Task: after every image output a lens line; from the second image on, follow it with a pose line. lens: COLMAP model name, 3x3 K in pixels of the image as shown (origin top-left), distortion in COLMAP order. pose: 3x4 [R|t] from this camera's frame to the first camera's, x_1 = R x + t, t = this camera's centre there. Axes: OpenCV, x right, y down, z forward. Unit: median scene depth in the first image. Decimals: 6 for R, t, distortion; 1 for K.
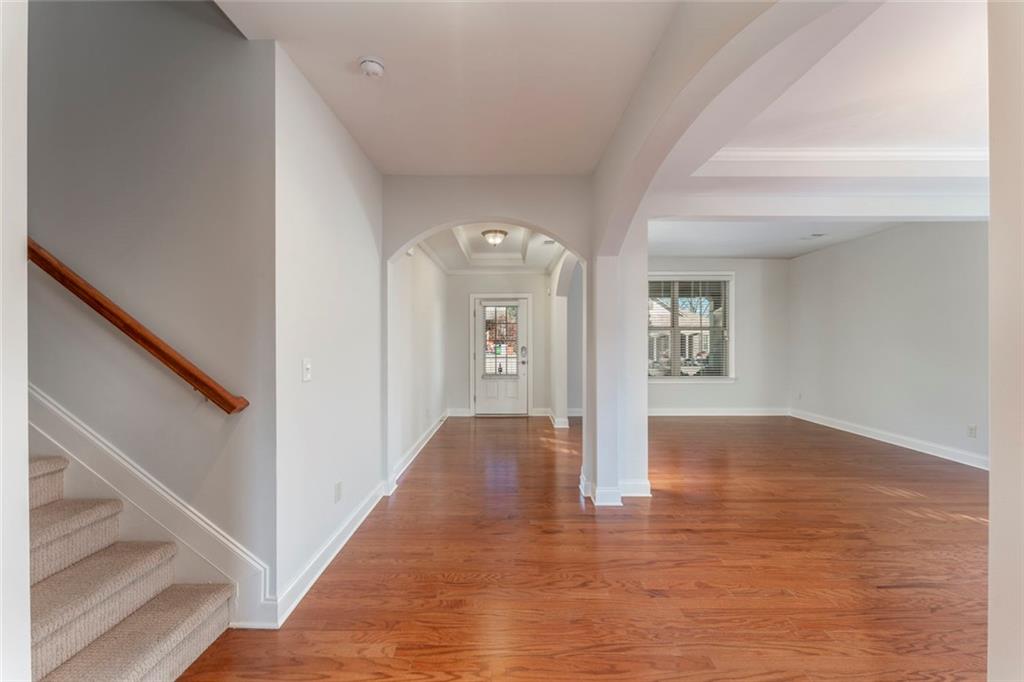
lens RADIAL K [[409.3, 0, 513.0], [0, 409.3, 338.6], [0, 0, 1]] dist [-0.001834, 0.000066]
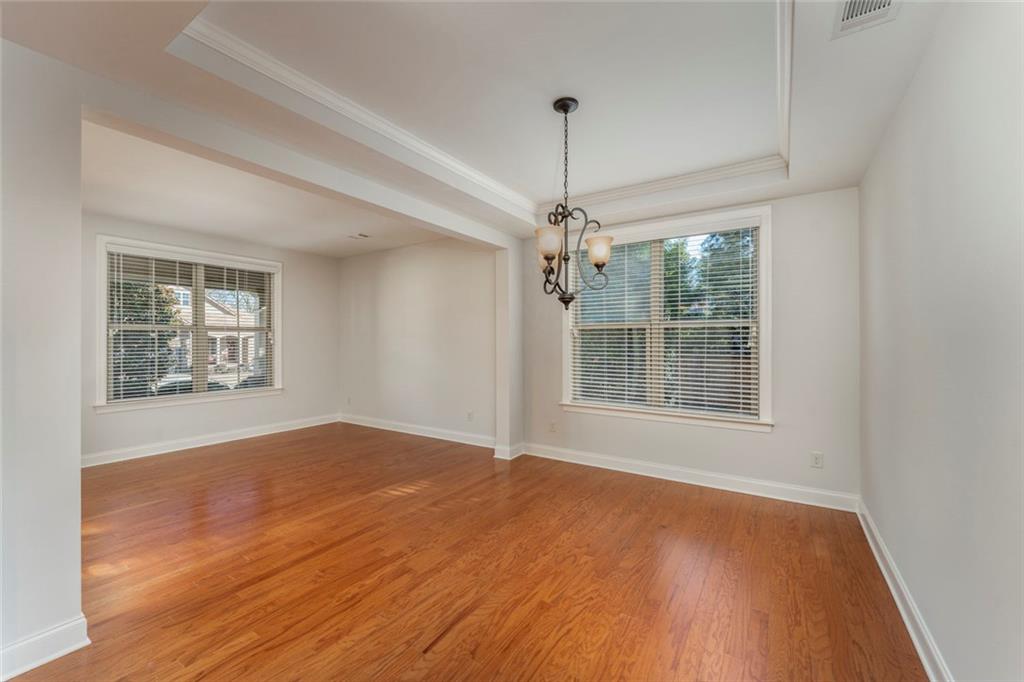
lens RADIAL K [[409.3, 0, 515.8], [0, 409.3, 335.3], [0, 0, 1]] dist [-0.001834, 0.000066]
pose [[0.547594, 0.008513, 0.836701, 0.199640], [0.003528, 0.999916, -0.012483, -0.001763], [-0.836737, 0.009787, 0.547518, 0.255895]]
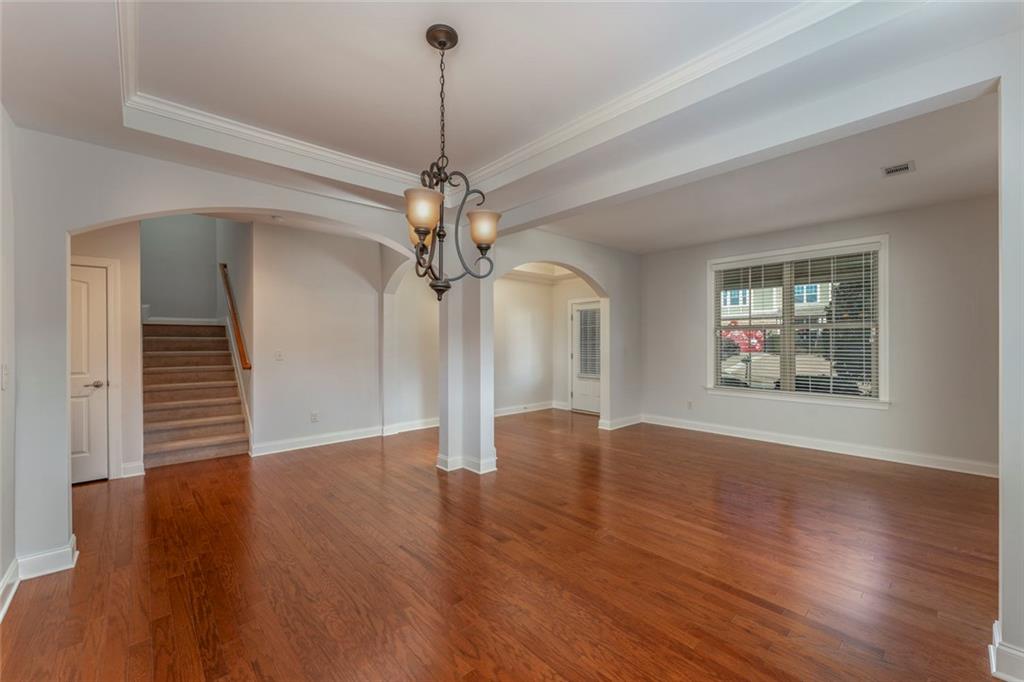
lens RADIAL K [[409.3, 0, 501.3], [0, 409.3, 339.9], [0, 0, 1]] dist [-0.001834, 0.000066]
pose [[0.664690, -0.000469, -0.747119, 1.275830], [0.001503, 0.999999, 0.000709, -0.004057], [0.747118, -0.001594, 0.664689, 0.263089]]
